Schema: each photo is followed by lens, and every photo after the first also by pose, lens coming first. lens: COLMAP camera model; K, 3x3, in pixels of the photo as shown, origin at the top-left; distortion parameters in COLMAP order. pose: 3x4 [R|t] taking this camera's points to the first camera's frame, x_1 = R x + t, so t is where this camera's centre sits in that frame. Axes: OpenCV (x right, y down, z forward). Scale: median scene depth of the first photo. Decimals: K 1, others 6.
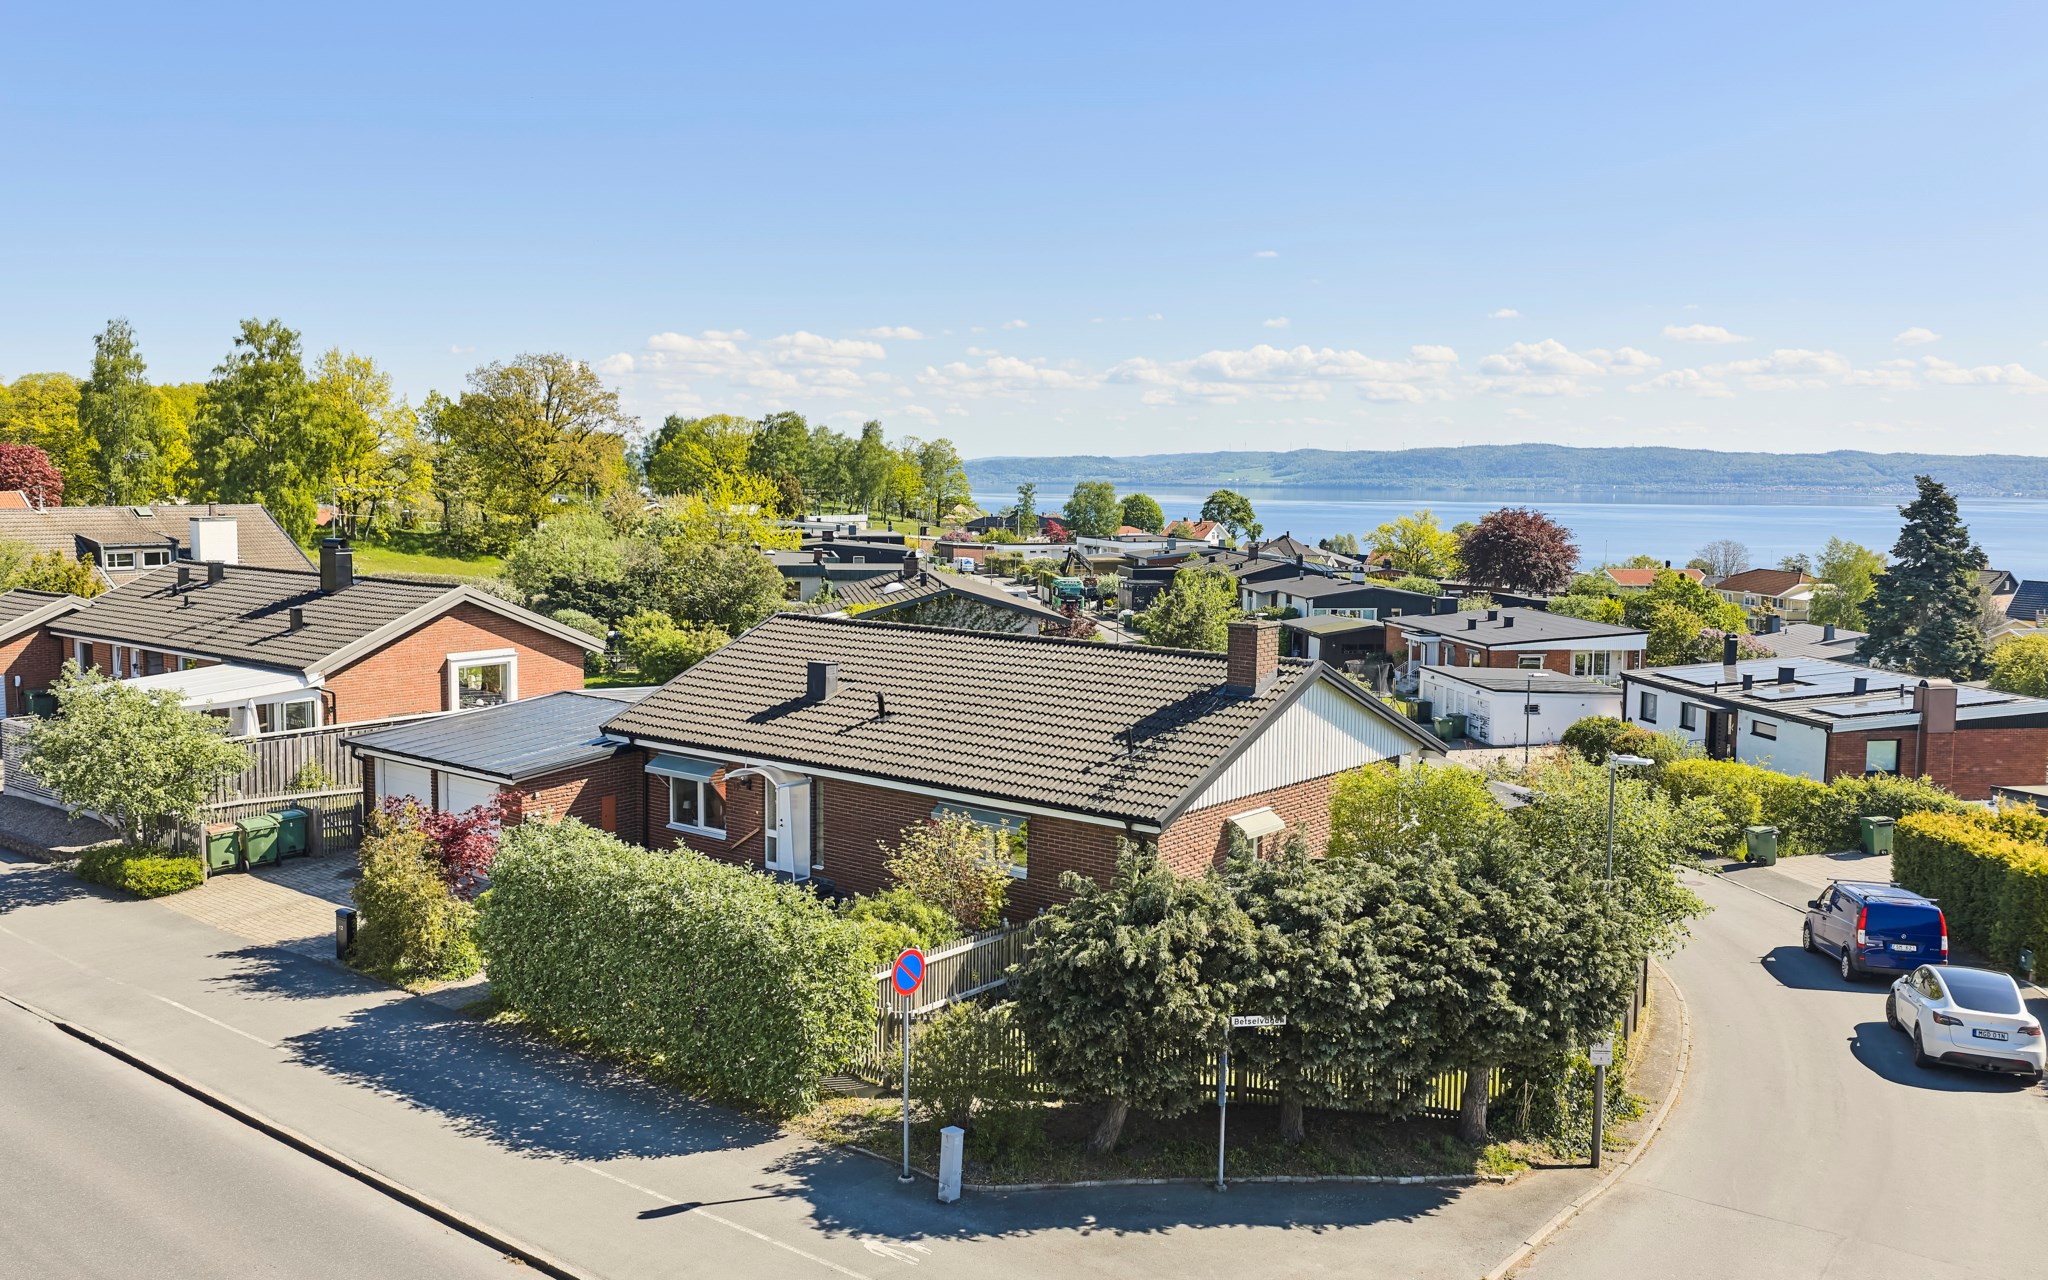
lens RADIAL K [[1692.3, 0, 1026.0], [0, 1692.3, 591.5], [0, 0, 1]] dist [0.028003, -0.052969]
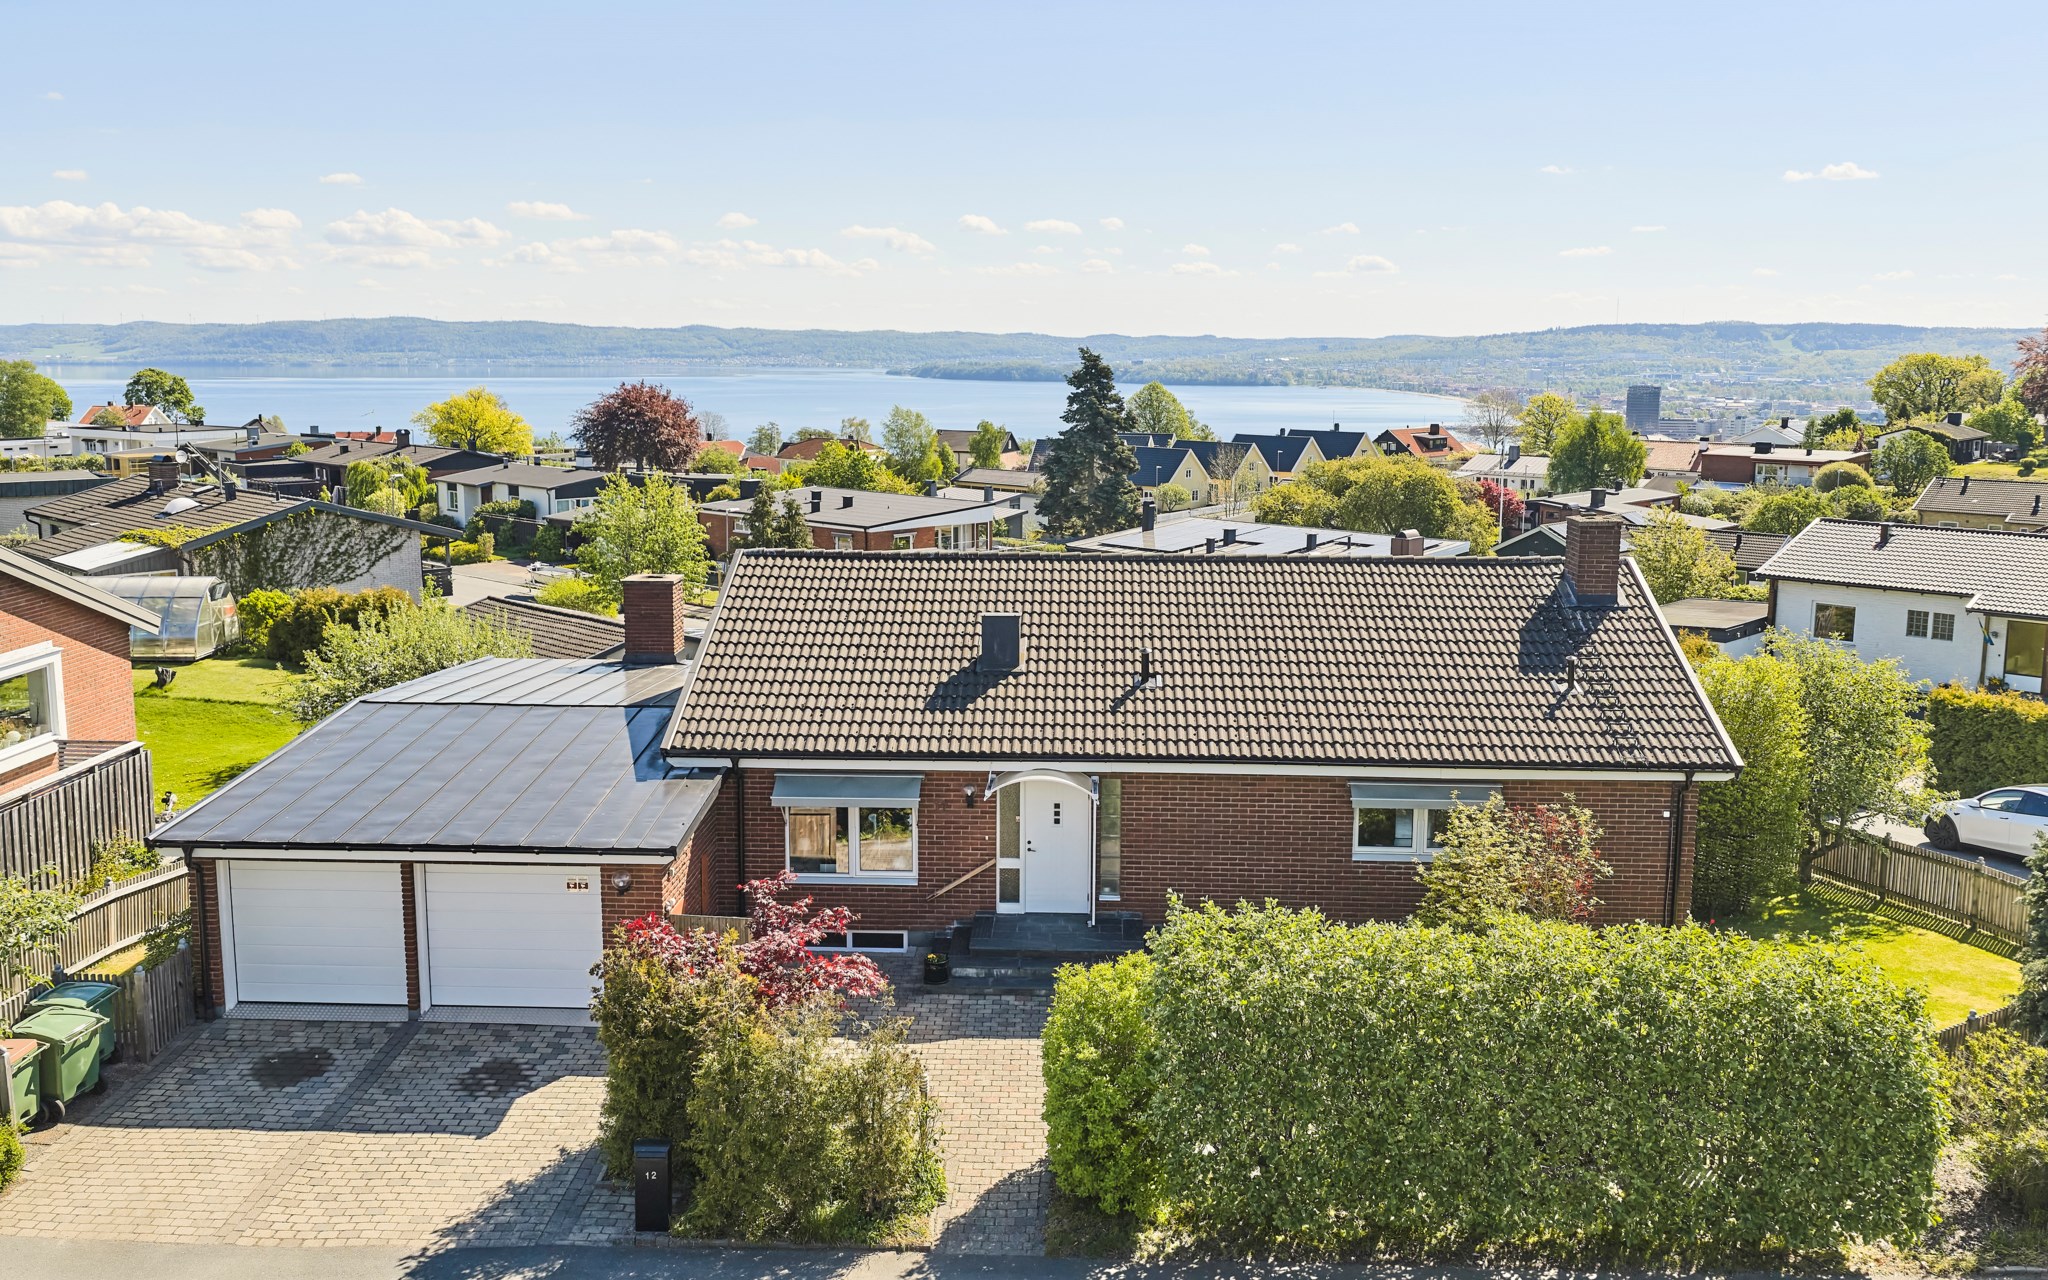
lens RADIAL K [[1688.0, 0, 1025.6], [0, 1688.0, 588.7], [0, 0, 1]] dist [0.033833, -0.051385]
pose [[0.802011, -0.089732, 0.590531, -0.171046], [0.047138, 0.995076, 0.087184, -0.009840], [-0.595446, -0.042086, 0.802292, 0.136514]]
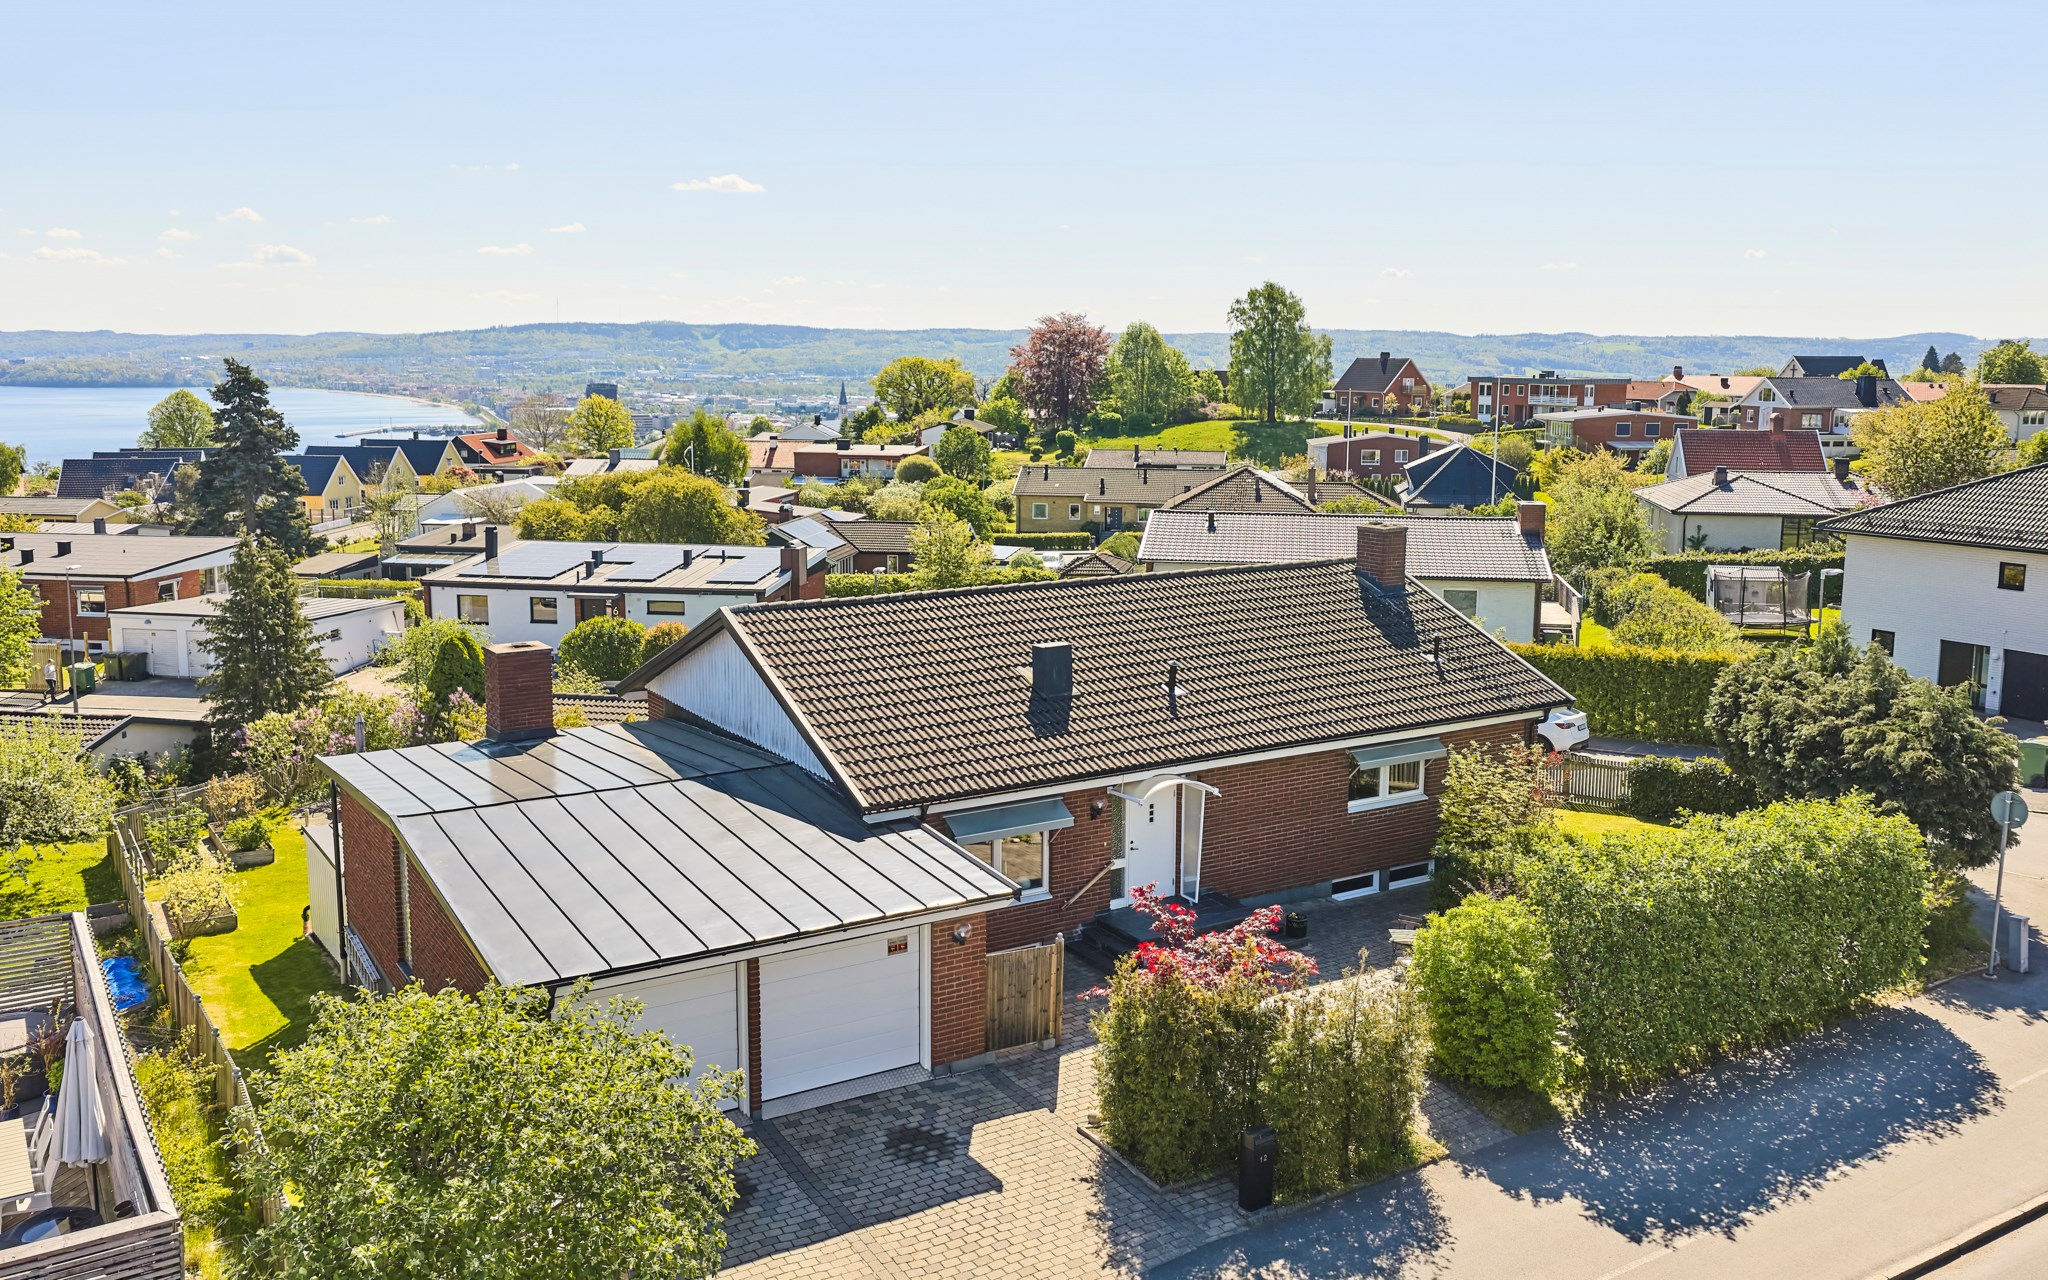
lens RADIAL K [[1692.3, 0, 1026.0], [0, 1692.3, 591.5], [0, 0, 1]] dist [0.028003, -0.052969]
pose [[0.324678, -0.141111, 0.935239, -0.275185], [0.069039, 0.989706, 0.125361, -0.026317], [-0.943301, 0.023865, 0.331078, 0.241934]]
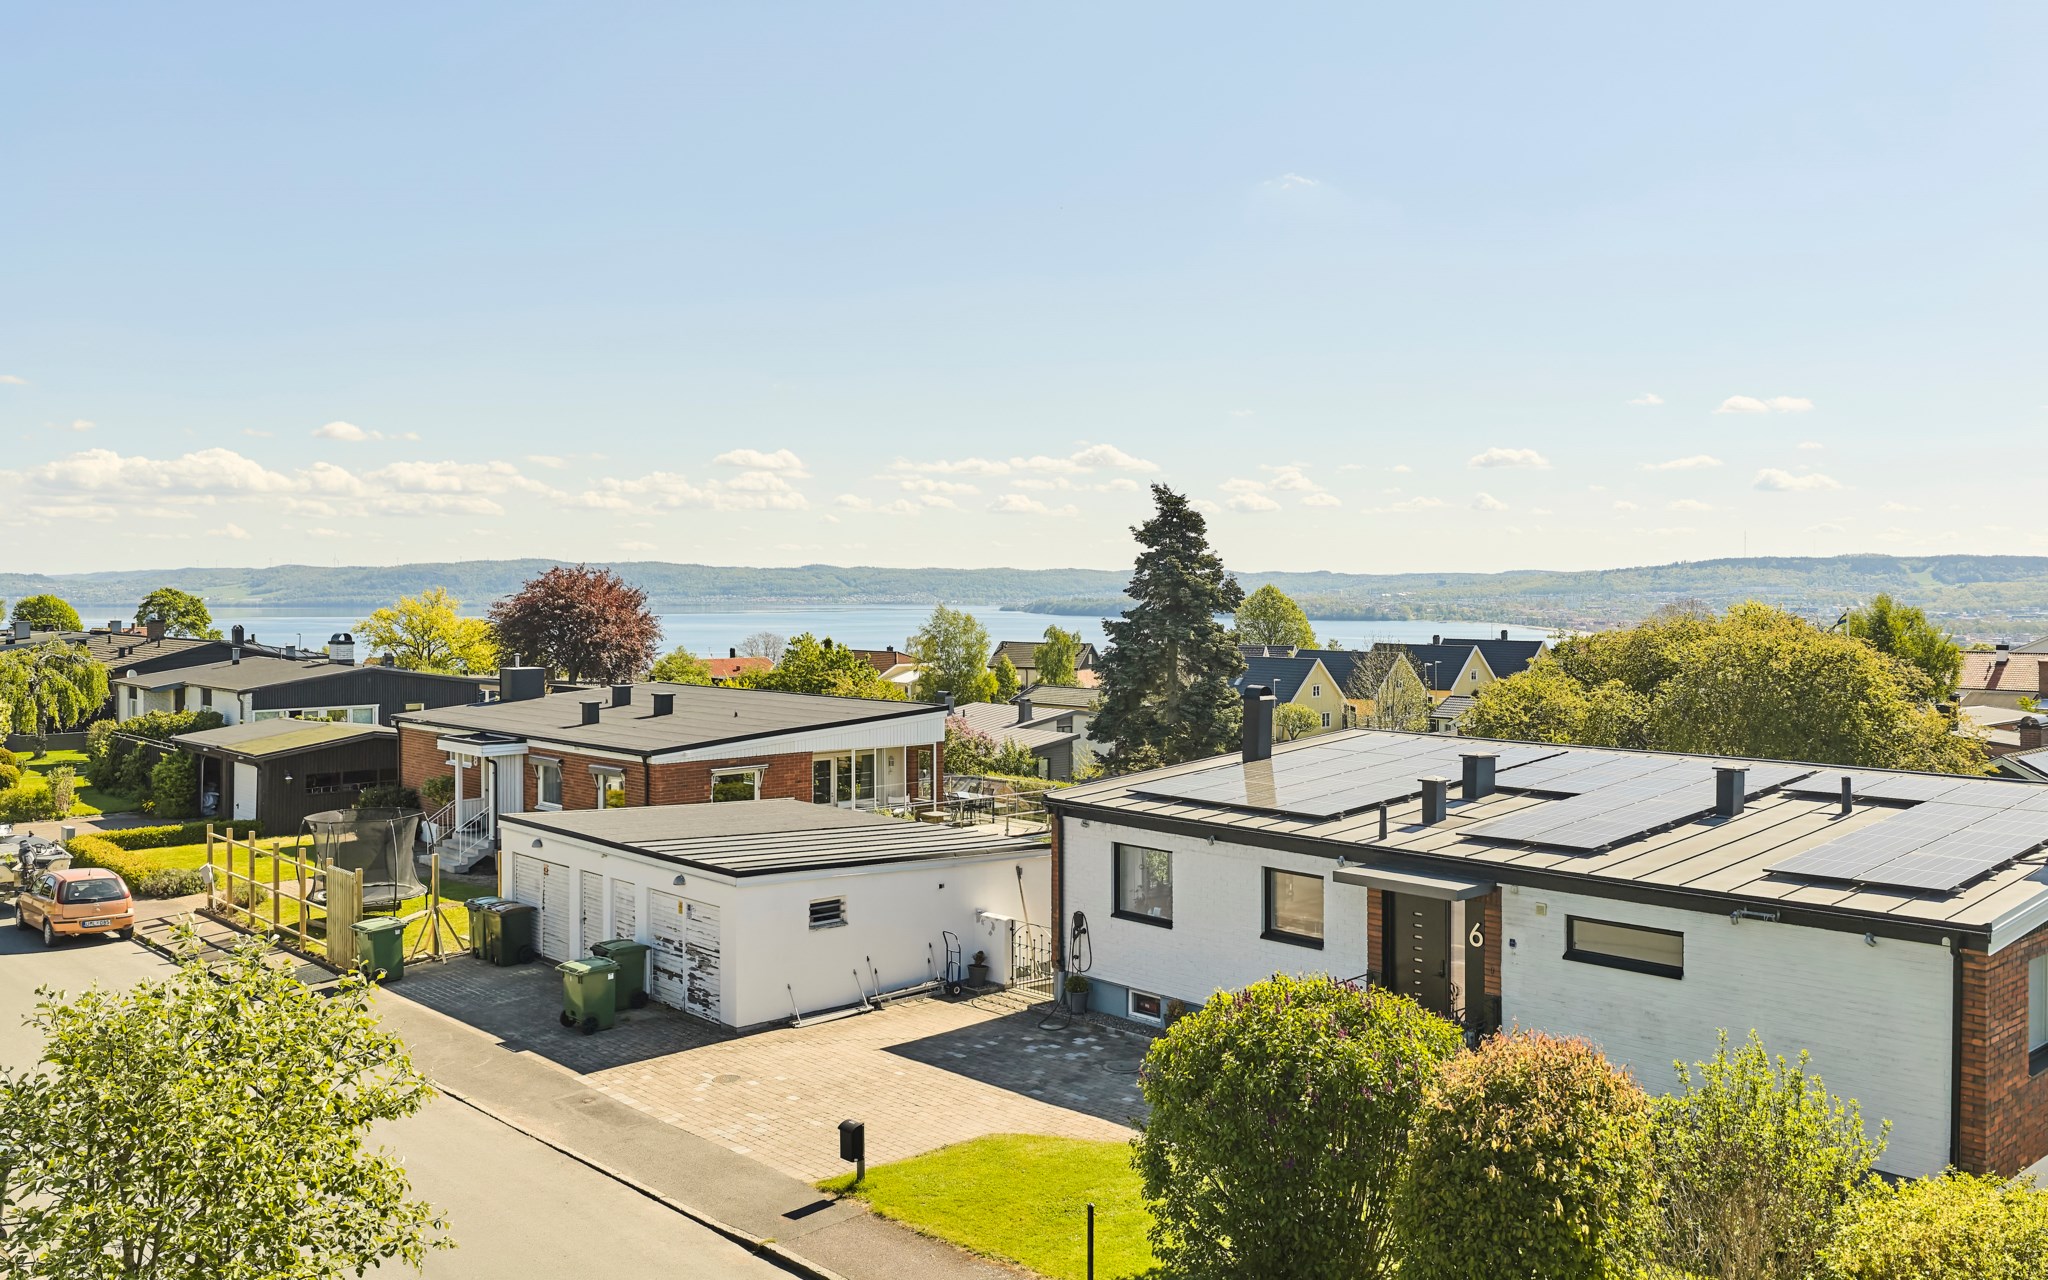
lens RADIAL K [[1692.3, 0, 1026.0], [0, 1692.3, 591.5], [0, 0, 1]] dist [0.028003, -0.052969]
pose [[0.840318, -0.011704, 0.541967, 0.088817], [0.048627, 0.997364, -0.053859, 0.013892], [-0.539908, 0.071613, 0.838672, 0.437727]]
